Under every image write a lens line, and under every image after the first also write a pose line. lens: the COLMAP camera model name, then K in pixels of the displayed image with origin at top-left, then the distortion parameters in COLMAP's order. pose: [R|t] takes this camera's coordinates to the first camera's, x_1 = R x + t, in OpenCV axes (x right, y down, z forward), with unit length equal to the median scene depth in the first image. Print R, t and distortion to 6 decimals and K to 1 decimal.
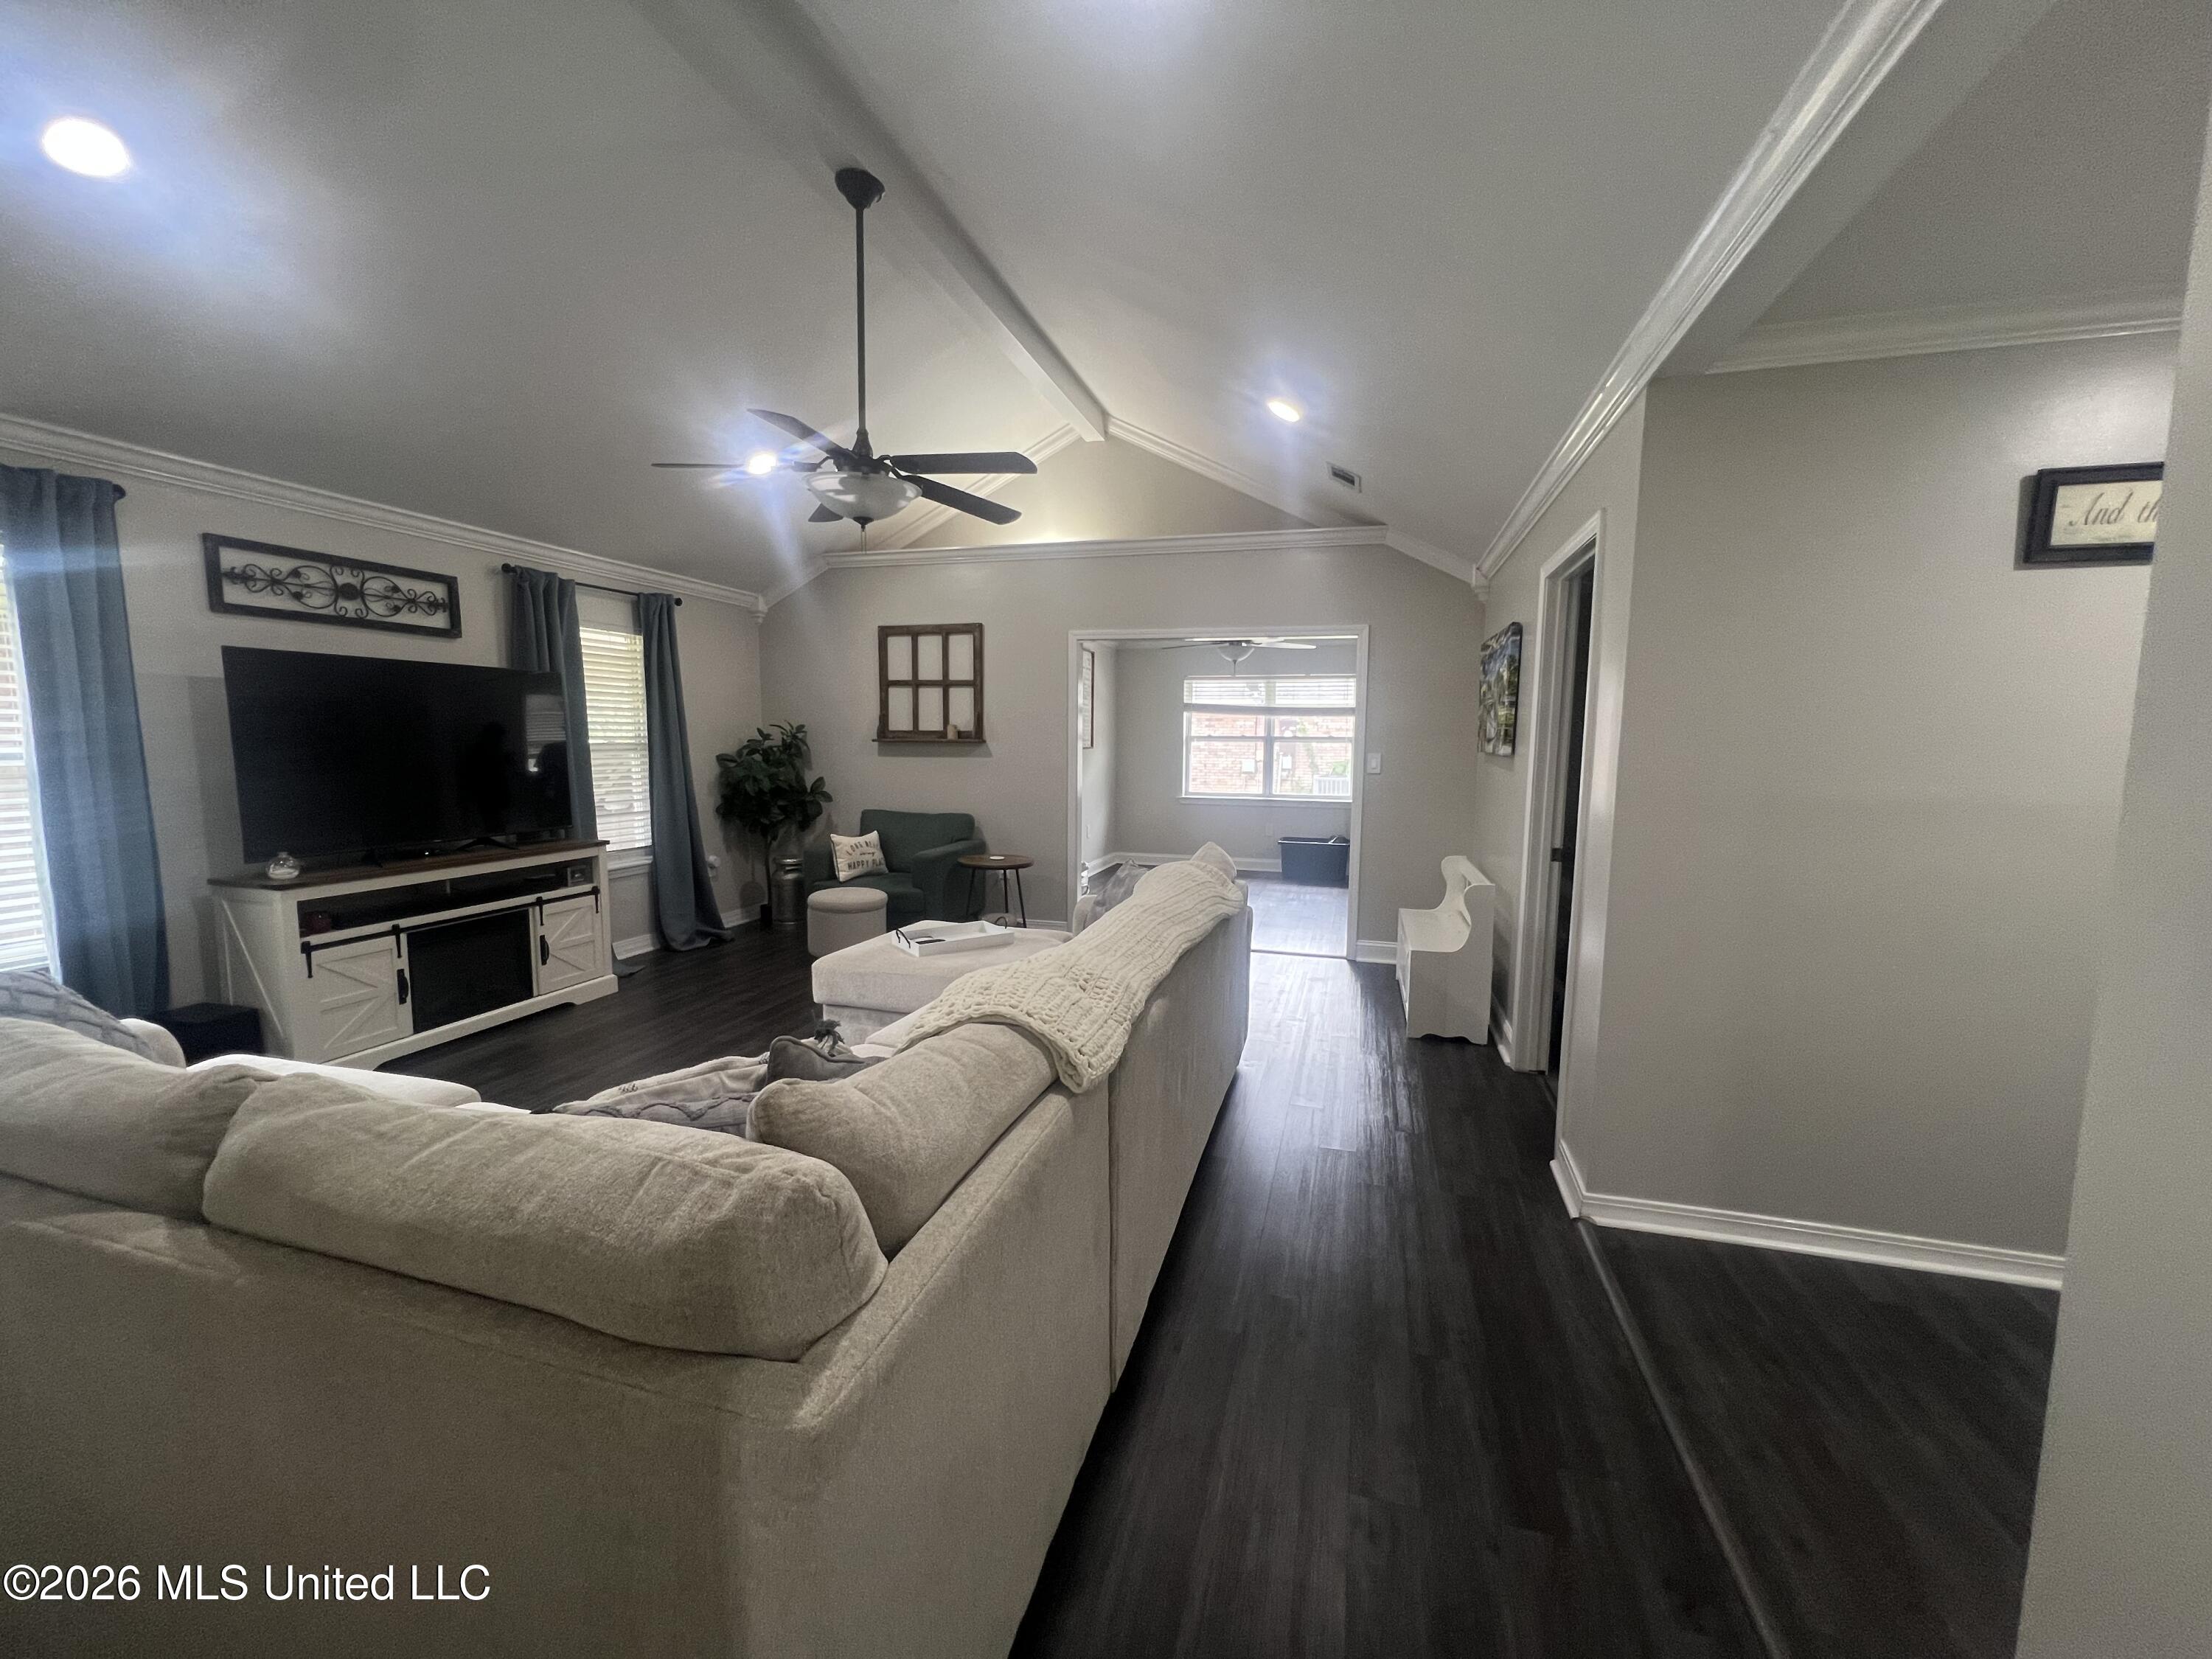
lens RADIAL K [[885.0, 0, 1102.0], [0, 885.0, 829.6], [0, 0, 1]] dist [-0.001502, 0.000601]
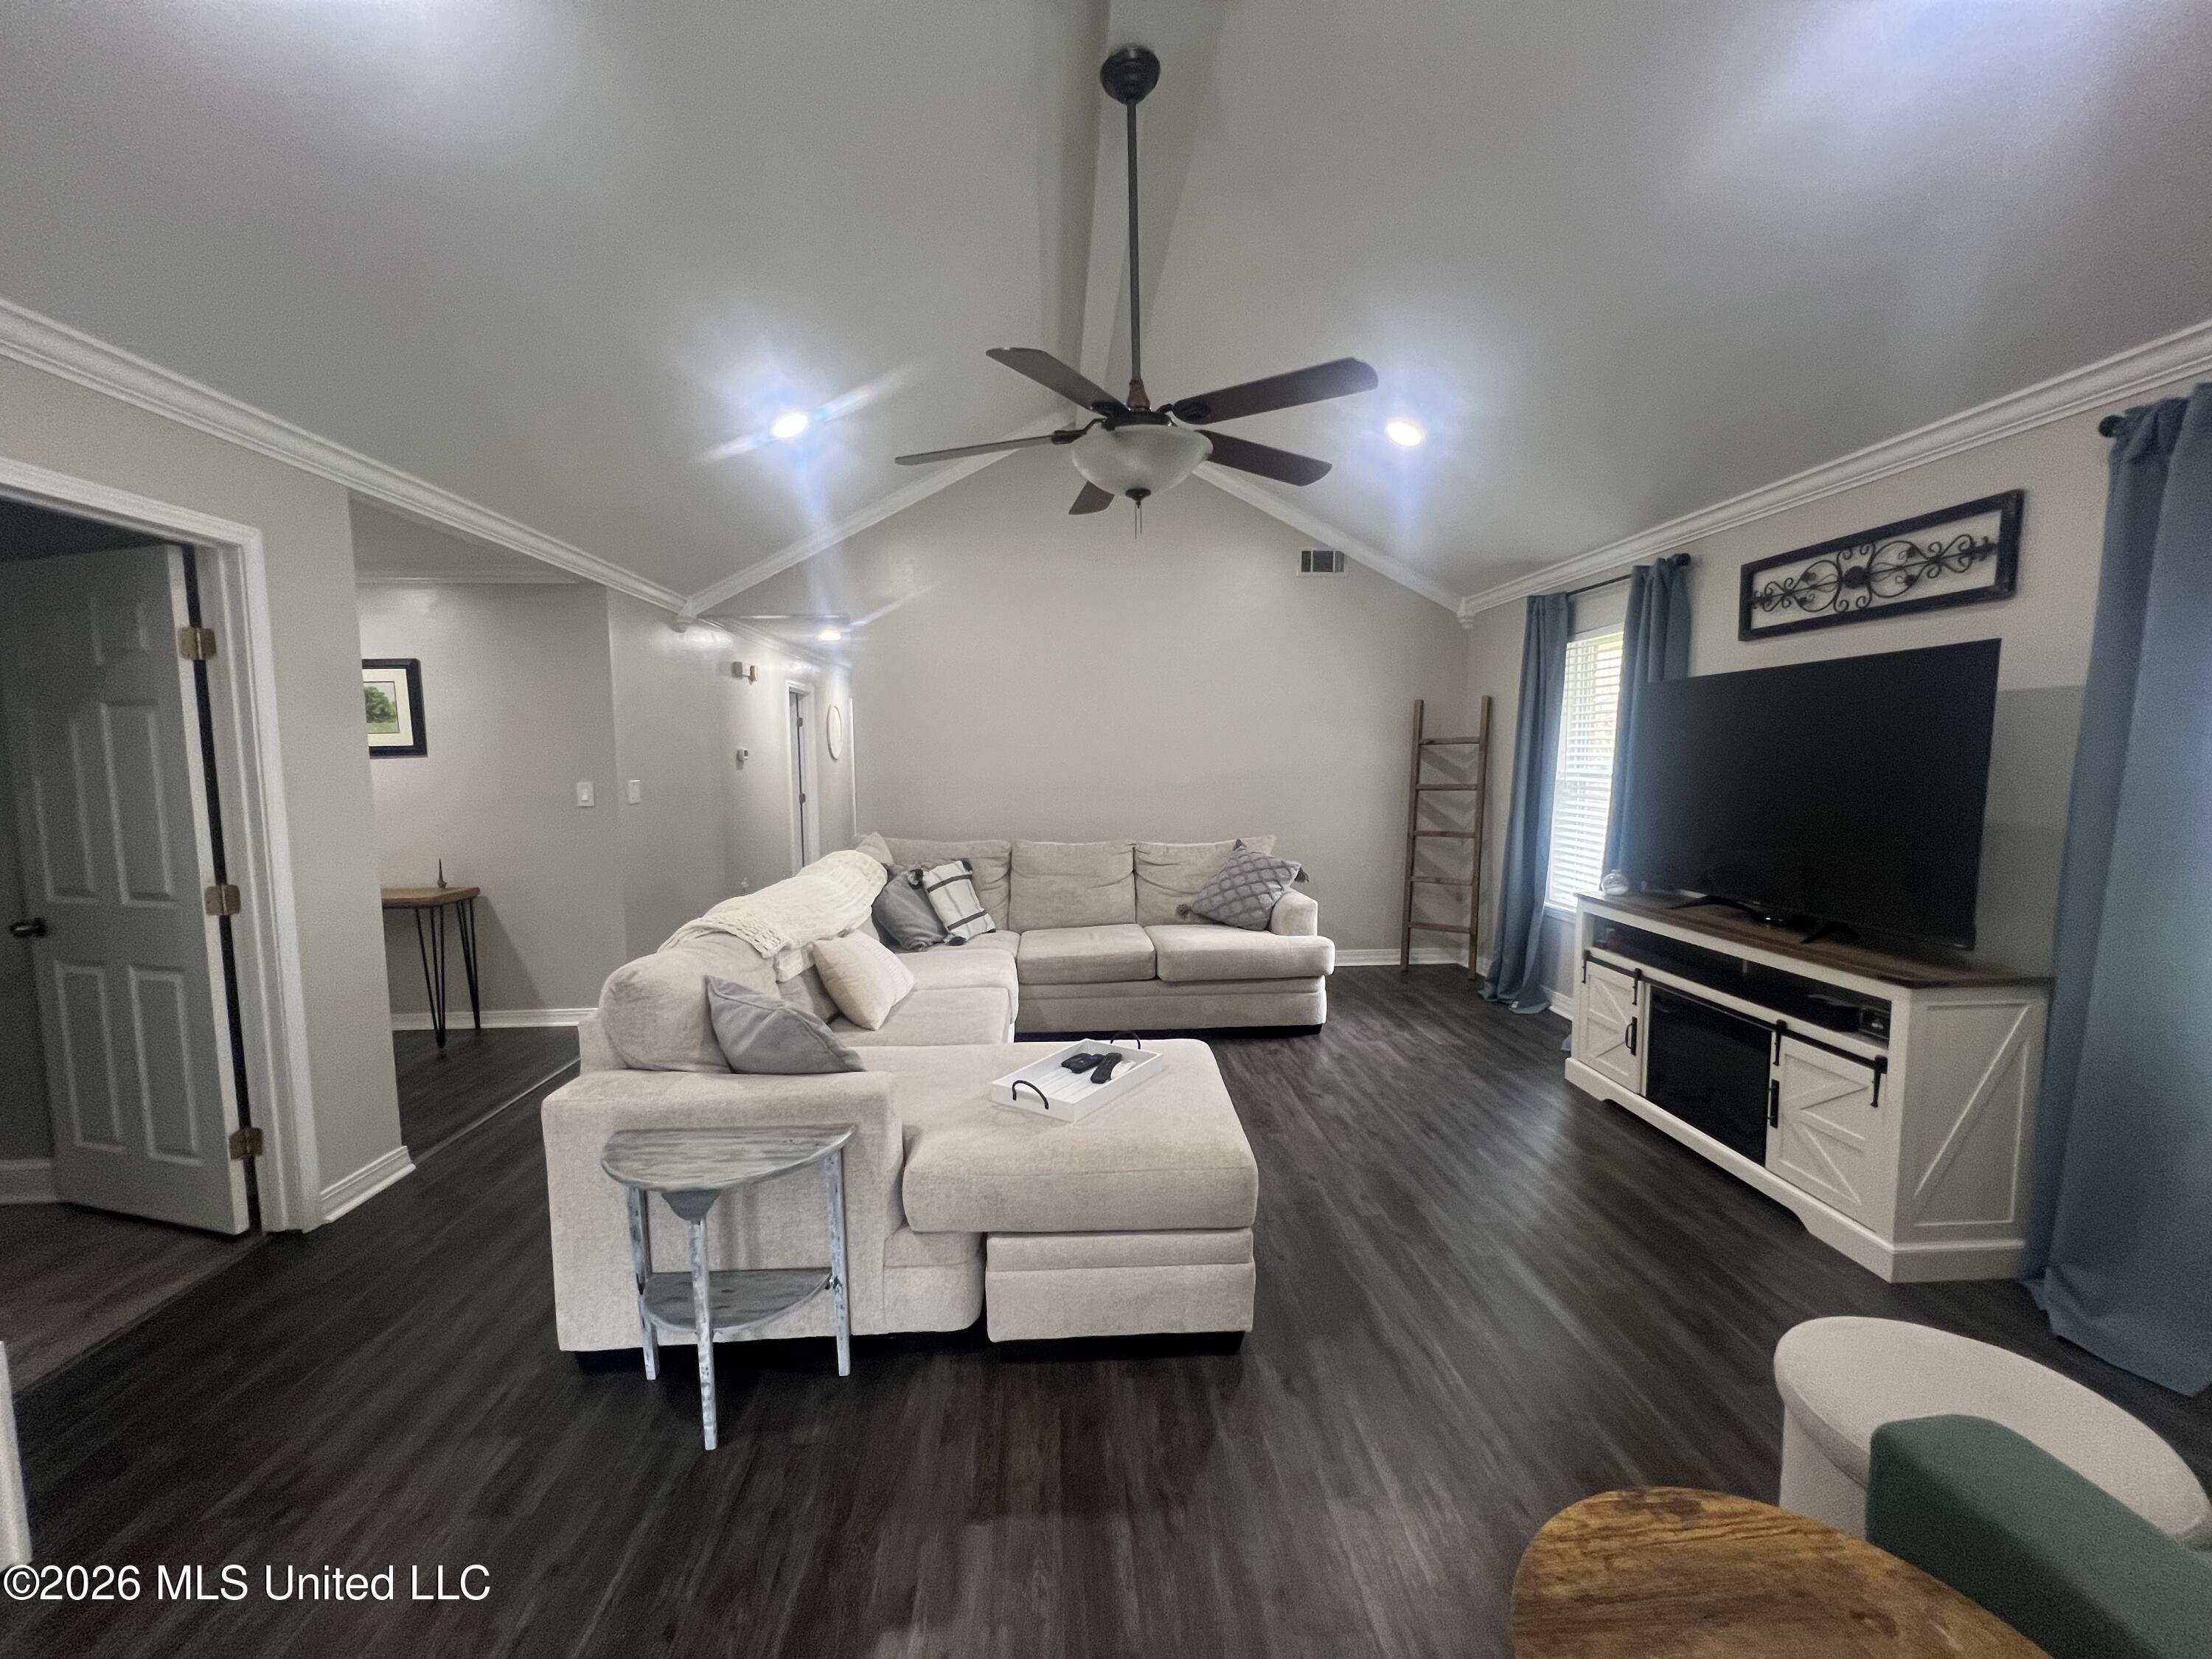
lens RADIAL K [[885.0, 0, 1102.0], [0, 885.0, 829.6], [0, 0, 1]] dist [-0.001502, 0.000601]
pose [[-0.939966, 0.028933, -0.340038, 0.030455], [-0.034321, 0.983333, 0.178543, -0.159850], [0.339537, 0.179494, -0.923307, 1.449770]]
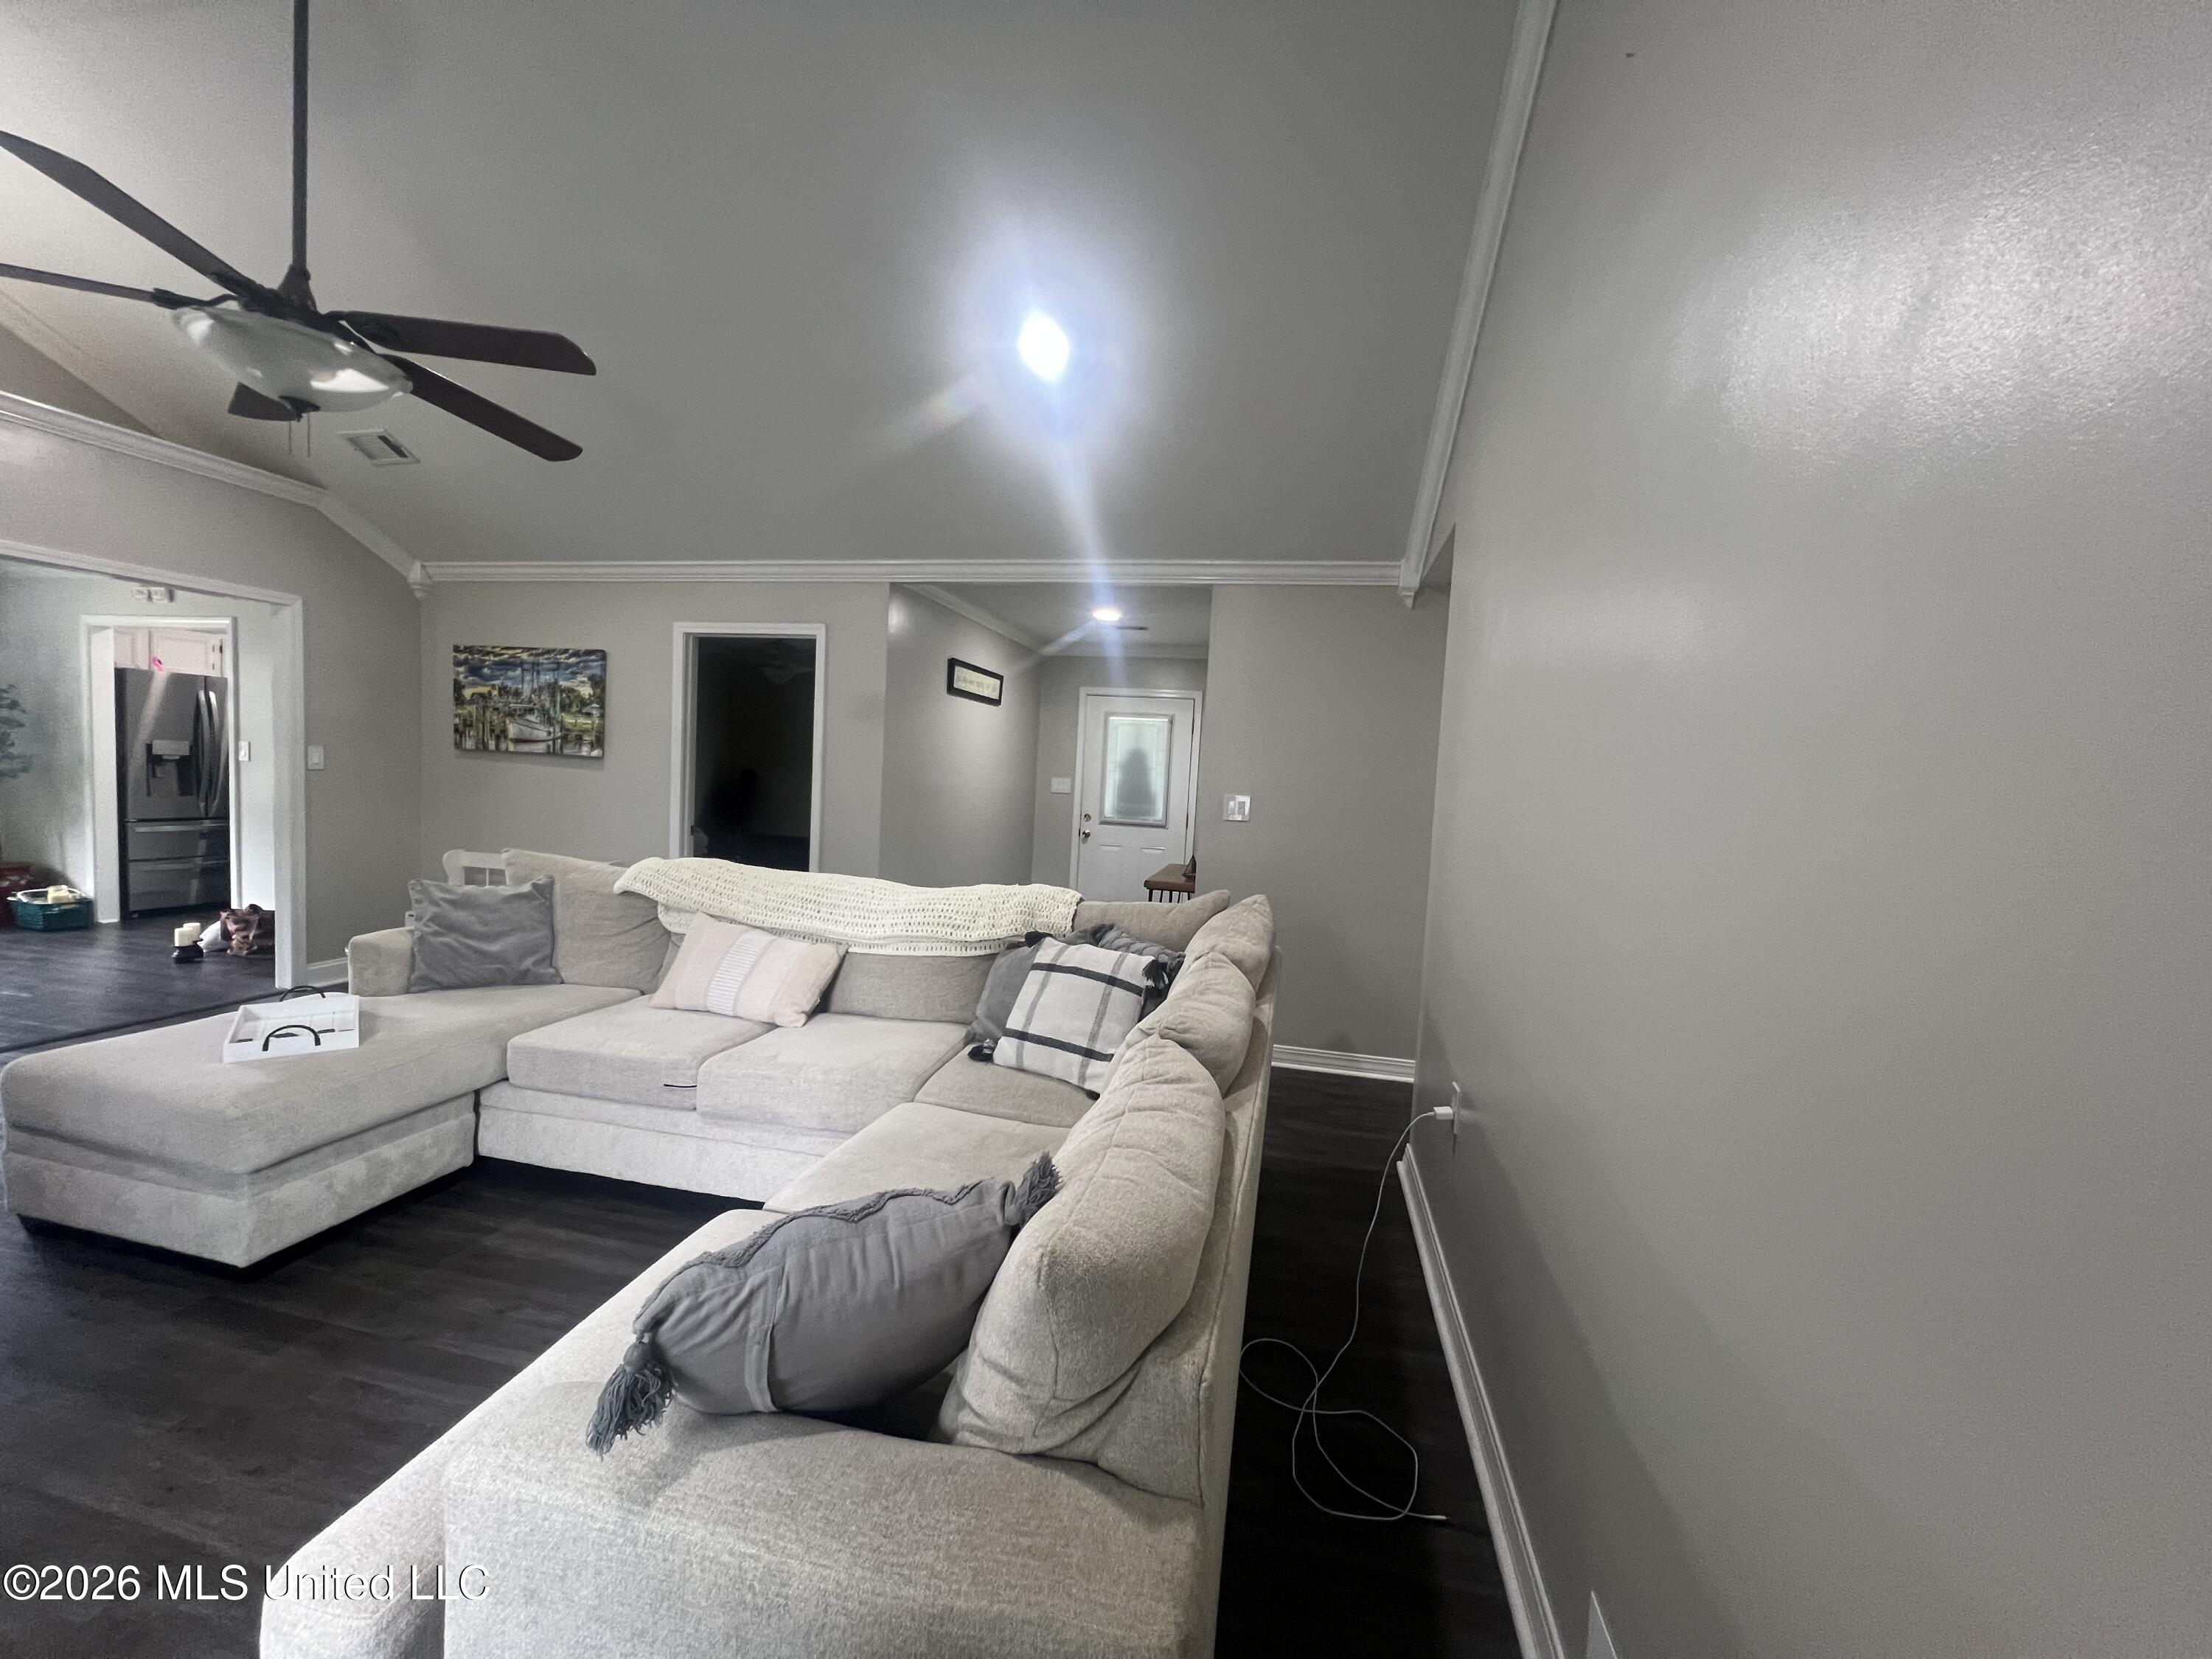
lens RADIAL K [[885.0, 0, 1102.0], [0, 885.0, 829.6], [0, 0, 1]] dist [-0.001502, 0.000601]
pose [[-0.069571, -0.080587, 0.994317, -0.810243], [0.052142, 0.995076, 0.084297, -0.049569], [-0.996213, 0.057710, -0.065027, 0.382012]]
